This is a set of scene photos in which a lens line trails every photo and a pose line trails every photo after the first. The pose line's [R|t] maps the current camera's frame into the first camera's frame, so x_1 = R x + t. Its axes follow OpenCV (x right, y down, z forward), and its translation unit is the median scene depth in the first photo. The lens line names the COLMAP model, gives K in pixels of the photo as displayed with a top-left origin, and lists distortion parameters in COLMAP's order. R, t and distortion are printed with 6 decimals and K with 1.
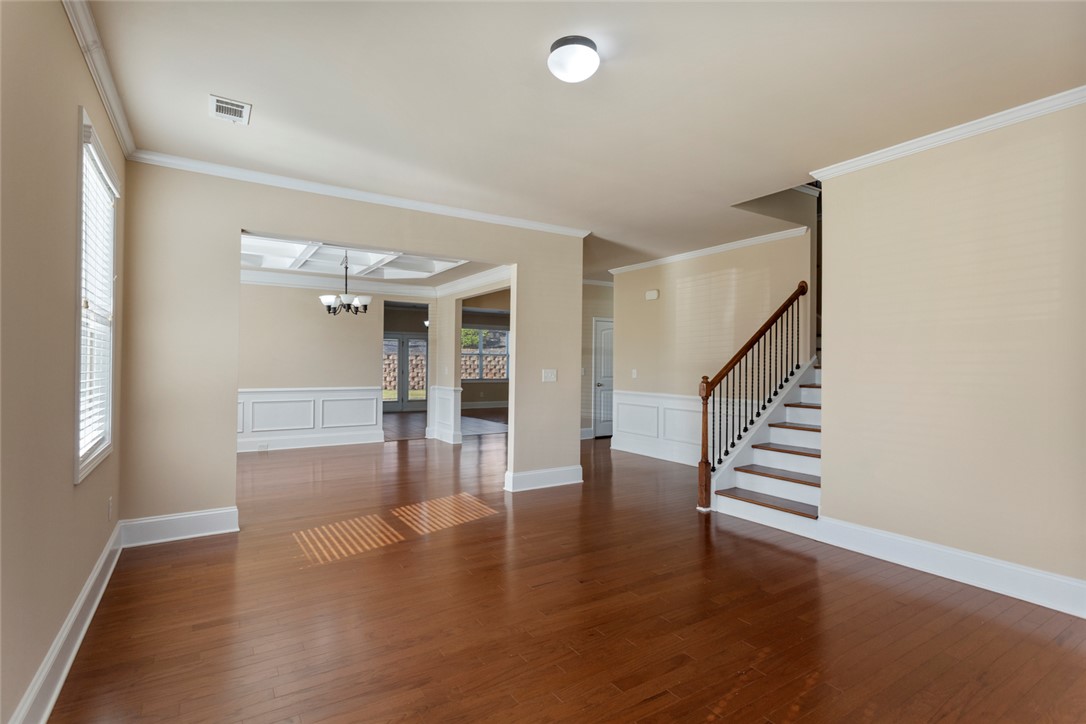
lens RADIAL K [[532.0, 0, 543.0], [0, 532.0, 362.0], [0, 0, 1]] dist [0.000051, 0.000238]
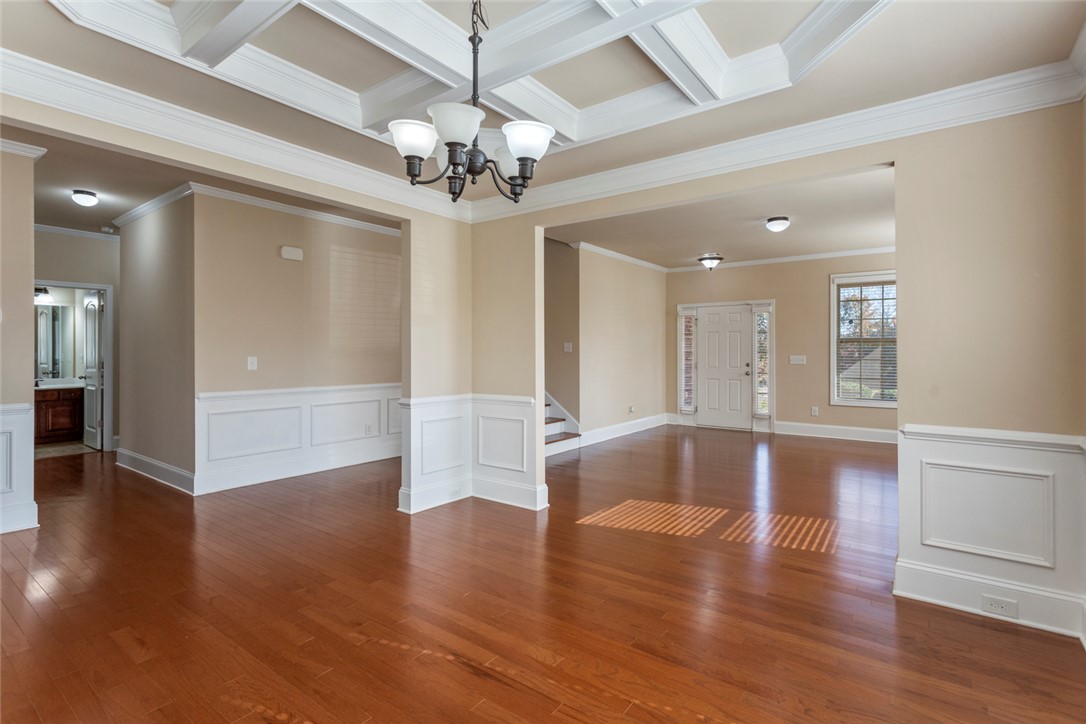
lens RADIAL K [[514.0, 0, 545.5], [0, 514.0, 357.3], [0, 0, 1]] dist [-0.001639, -0.000156]
pose [[-0.350585, -0.019129, 0.936336, -0.882221], [-0.008172, 0.999816, 0.017366, 0.000436], [-0.936495, -0.001563, -0.350676, 1.421120]]
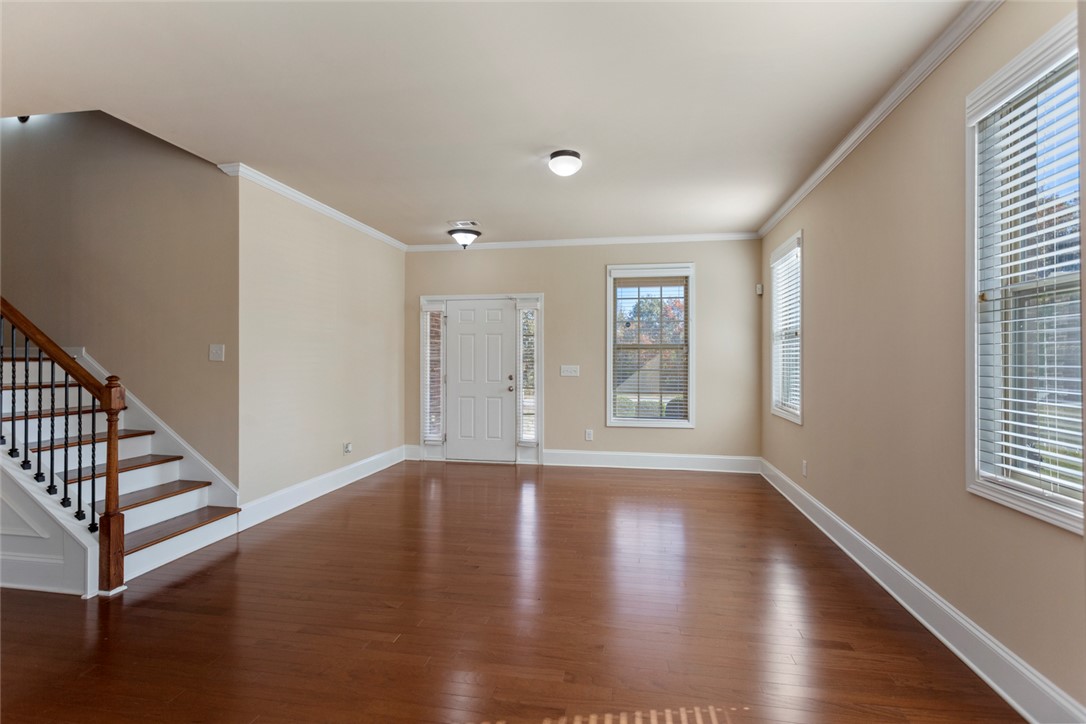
lens RADIAL K [[514.0, 0, 545.5], [0, 514.0, 357.3], [0, 0, 1]] dist [-0.001639, -0.000156]
pose [[-0.736636, -0.007038, 0.676253, -0.468930], [-0.012354, 0.999919, -0.003051, 0.000926], [-0.676177, -0.010602, -0.736663, 1.097329]]
